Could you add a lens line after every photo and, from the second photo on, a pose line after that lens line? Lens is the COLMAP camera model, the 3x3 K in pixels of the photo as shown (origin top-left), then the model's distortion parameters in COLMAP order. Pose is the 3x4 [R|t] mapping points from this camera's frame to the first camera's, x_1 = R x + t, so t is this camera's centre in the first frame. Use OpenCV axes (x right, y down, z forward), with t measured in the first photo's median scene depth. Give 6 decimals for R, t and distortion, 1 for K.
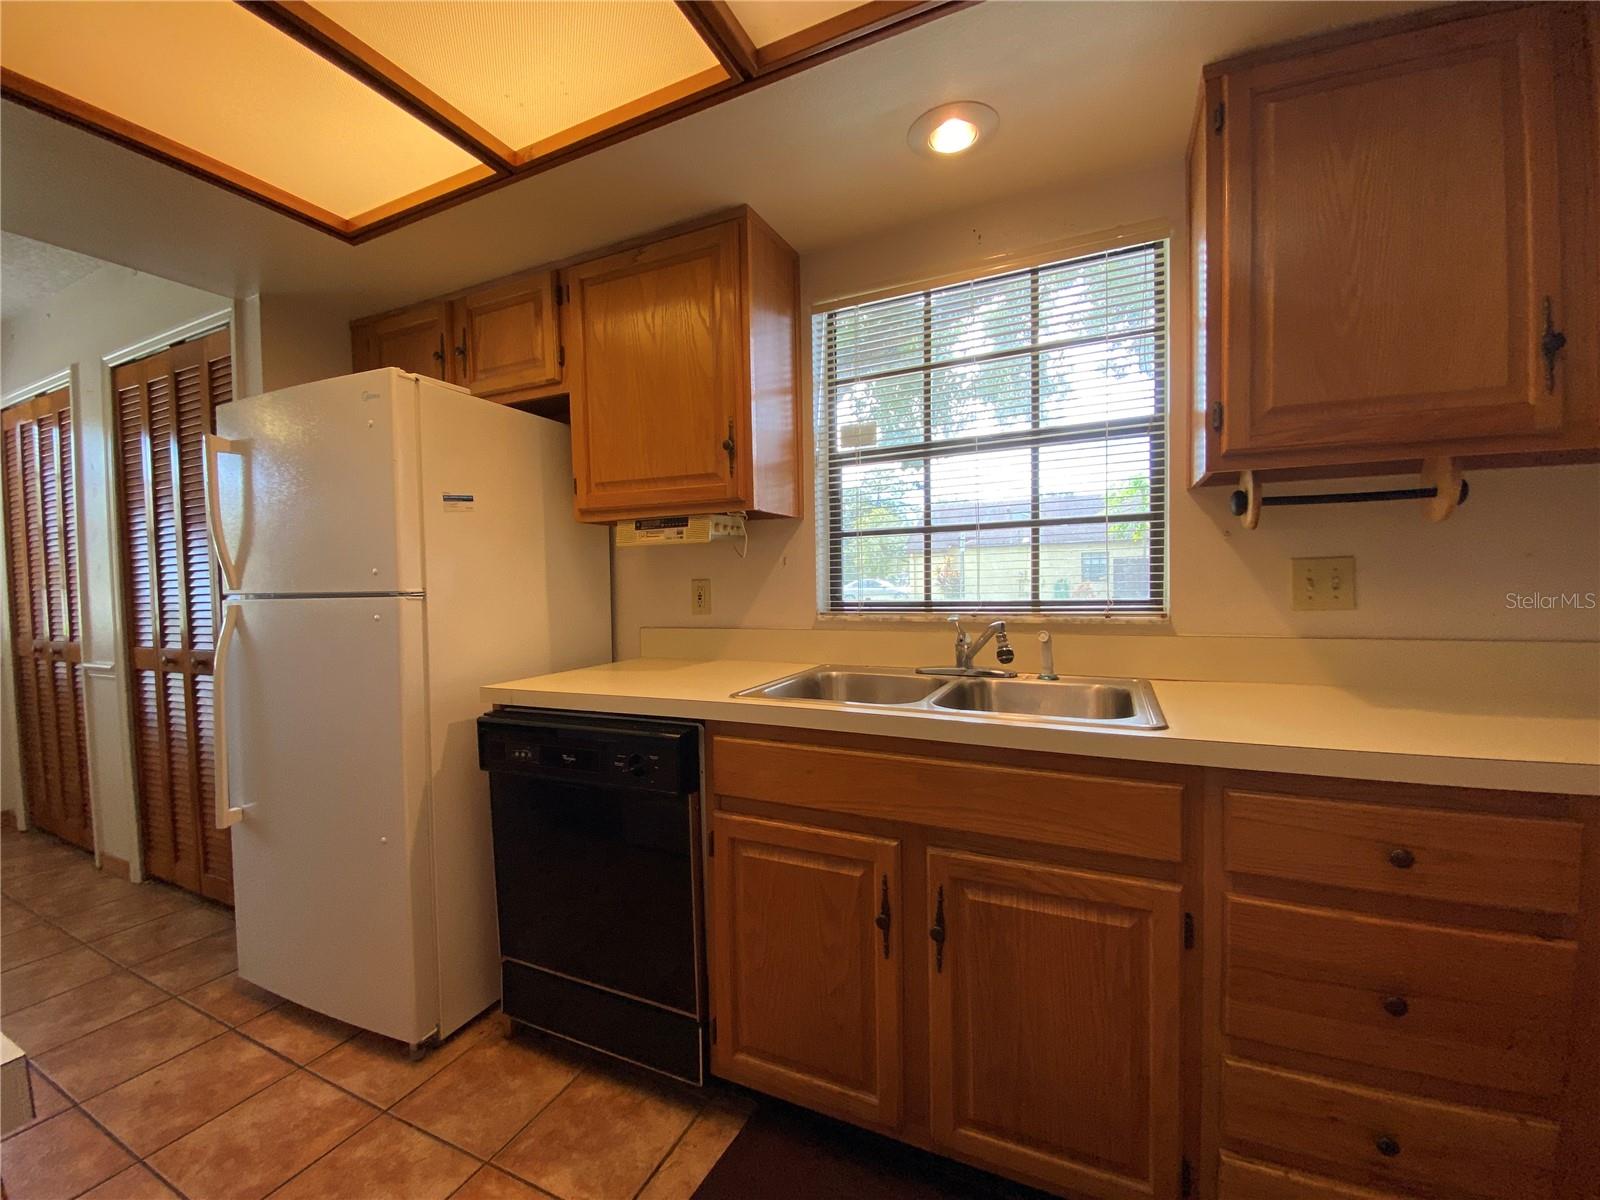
lens RADIAL K [[653.3, 0, 800.0], [0, 653.3, 600.0], [0, 0, 1]] dist [0.016386, -0.019175]
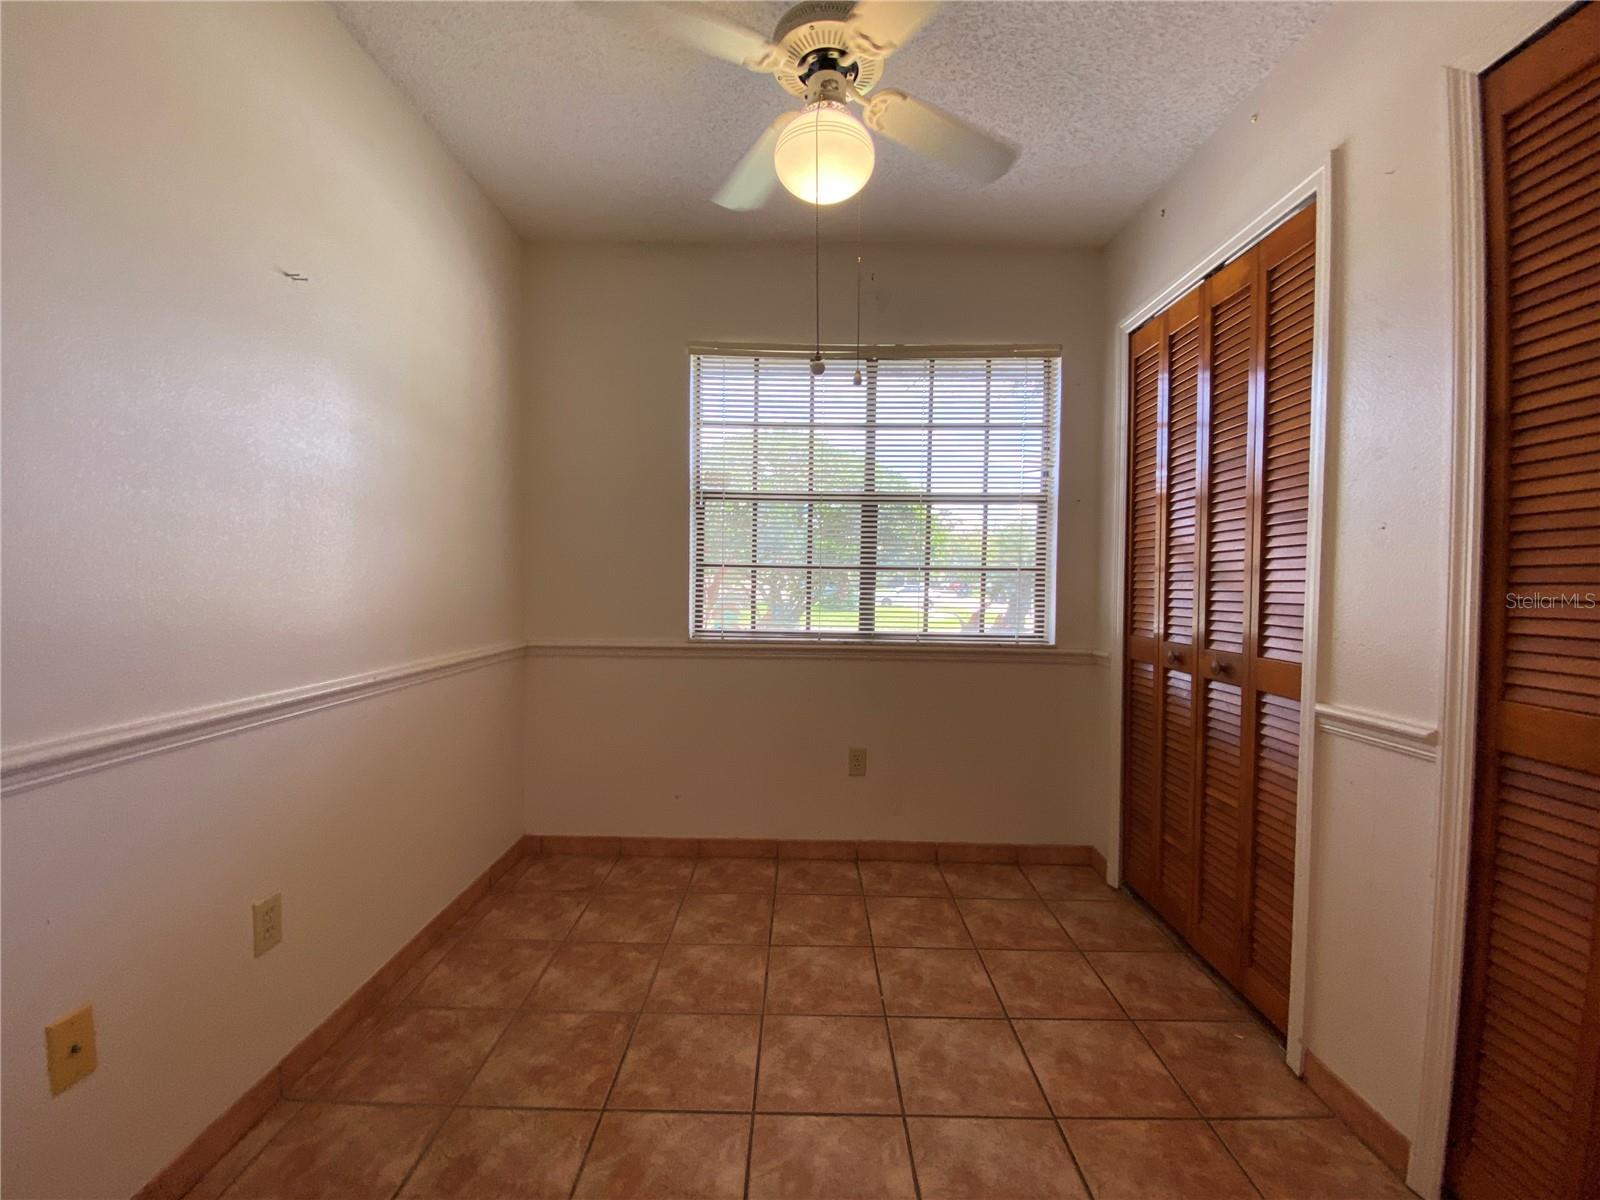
lens RADIAL K [[653.3, 0, 800.0], [0, 653.3, 600.0], [0, 0, 1]] dist [0.016386, -0.019175]
pose [[0.419241, 0.055168, -0.906197, -0.472880], [-0.044021, 0.998213, 0.040404, 0.005766], [0.906807, 0.022953, 0.420921, 0.225425]]
